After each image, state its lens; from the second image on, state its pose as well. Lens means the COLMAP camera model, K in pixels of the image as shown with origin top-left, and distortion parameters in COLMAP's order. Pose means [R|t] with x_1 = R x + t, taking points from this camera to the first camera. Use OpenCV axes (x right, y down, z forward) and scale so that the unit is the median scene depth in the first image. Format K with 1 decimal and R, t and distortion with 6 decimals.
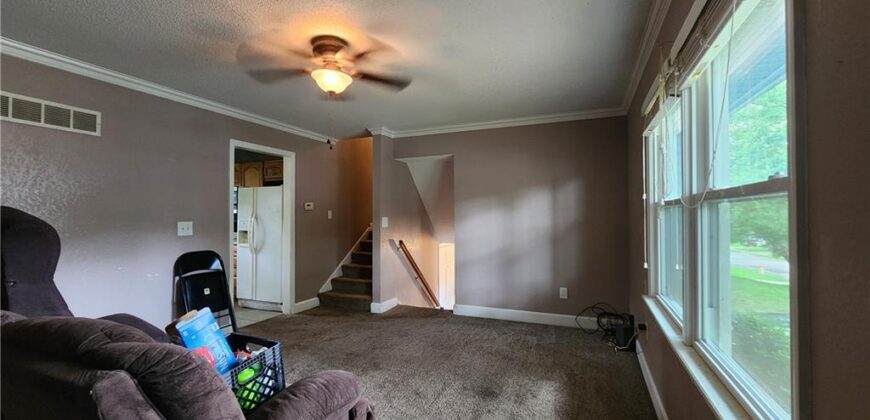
lens RADIAL K [[359.2, 0, 446.4], [0, 359.2, 207.5], [0, 0, 1]] dist [-0.001032, -0.000070]
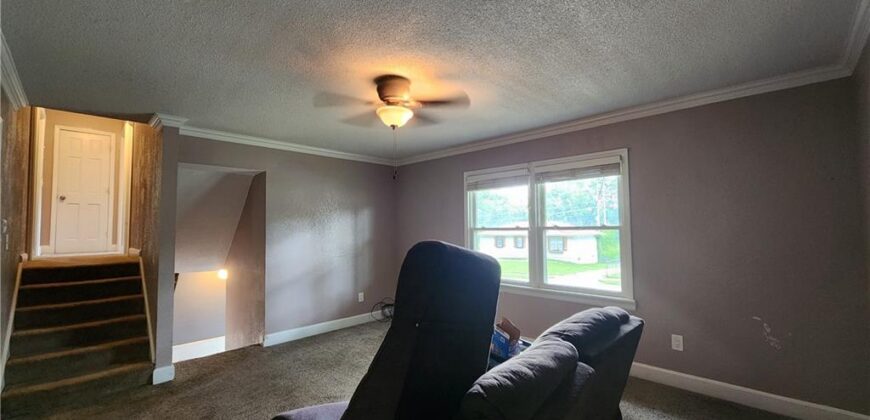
lens RADIAL K [[353.6, 0, 436.8], [0, 353.6, 213.3], [0, 0, 1]] dist [-0.000392, -0.000025]
pose [[0.382920, 0.035013, 0.923118, -0.729128], [-0.008417, 0.999372, -0.034414, -0.014016], [-0.923743, 0.005408, 0.382974, 0.285653]]
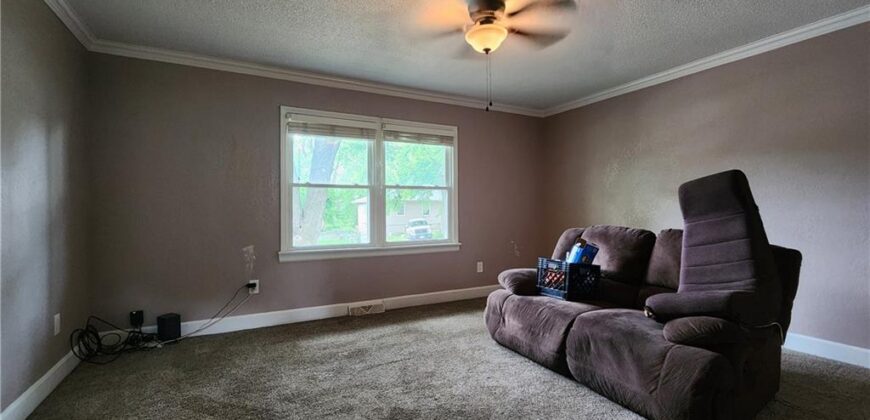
lens RADIAL K [[359.2, 0, 446.4], [0, 359.2, 207.5], [0, 0, 1]] dist [-0.001032, -0.000070]
pose [[-0.742538, -0.043111, 0.668416, -0.504877], [-0.035315, 0.999058, 0.025205, 0.017421], [-0.668873, -0.004890, -0.743361, 1.017138]]
